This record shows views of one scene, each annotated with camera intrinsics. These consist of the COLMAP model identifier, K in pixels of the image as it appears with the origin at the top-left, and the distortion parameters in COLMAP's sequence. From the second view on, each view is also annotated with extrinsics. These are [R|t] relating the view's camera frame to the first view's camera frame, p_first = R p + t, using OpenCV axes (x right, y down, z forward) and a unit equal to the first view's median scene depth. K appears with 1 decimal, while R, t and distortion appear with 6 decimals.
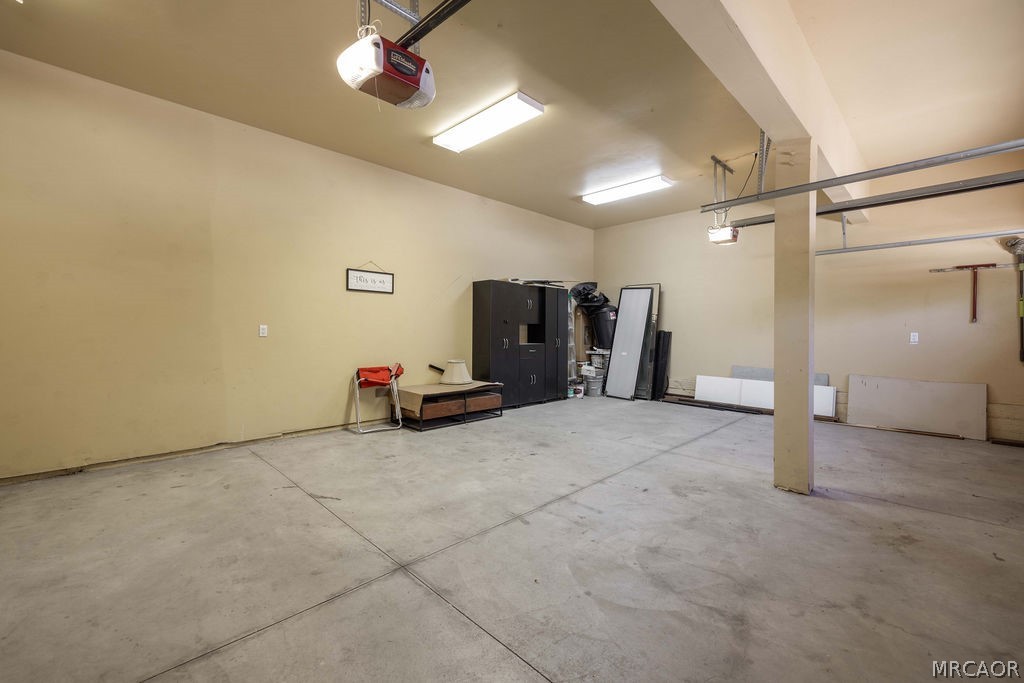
lens RADIAL K [[434.0, 0, 513.6], [0, 434.0, 337.2], [0, 0, 1]] dist [0.001998, 0.000858]
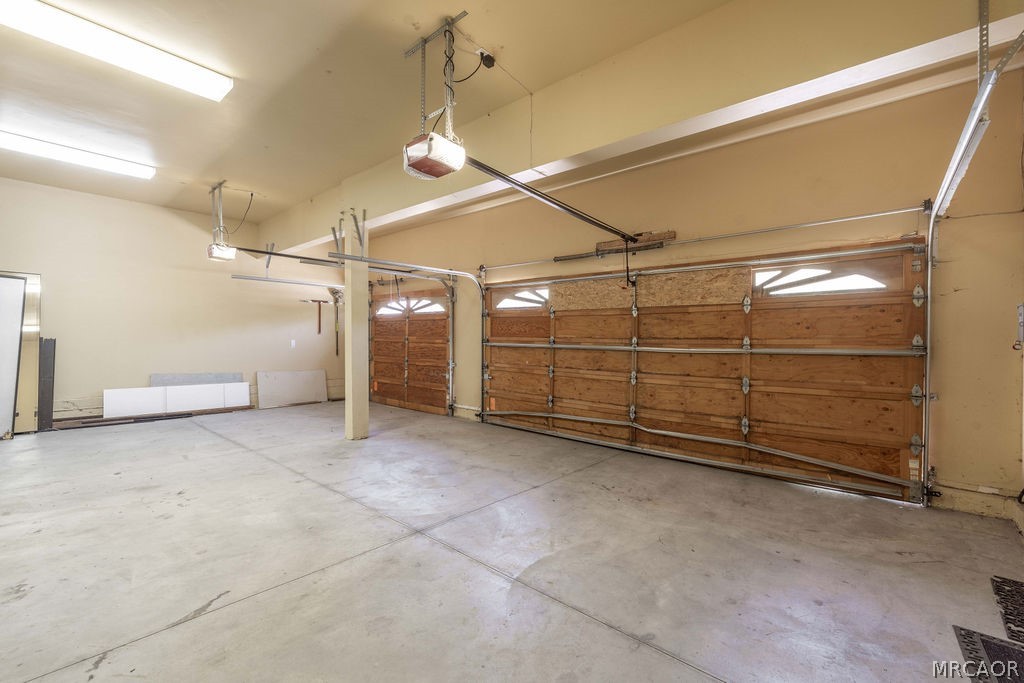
lens RADIAL K [[434.0, 0, 513.1], [0, 434.0, 341.5], [0, 0, 1]] dist [0.001998, 0.000858]
pose [[-0.079840, -0.011347, 0.996743, -1.113822], [0.002383, 0.999930, 0.011574, -0.034700], [-0.996805, 0.003299, -0.079807, 0.588327]]
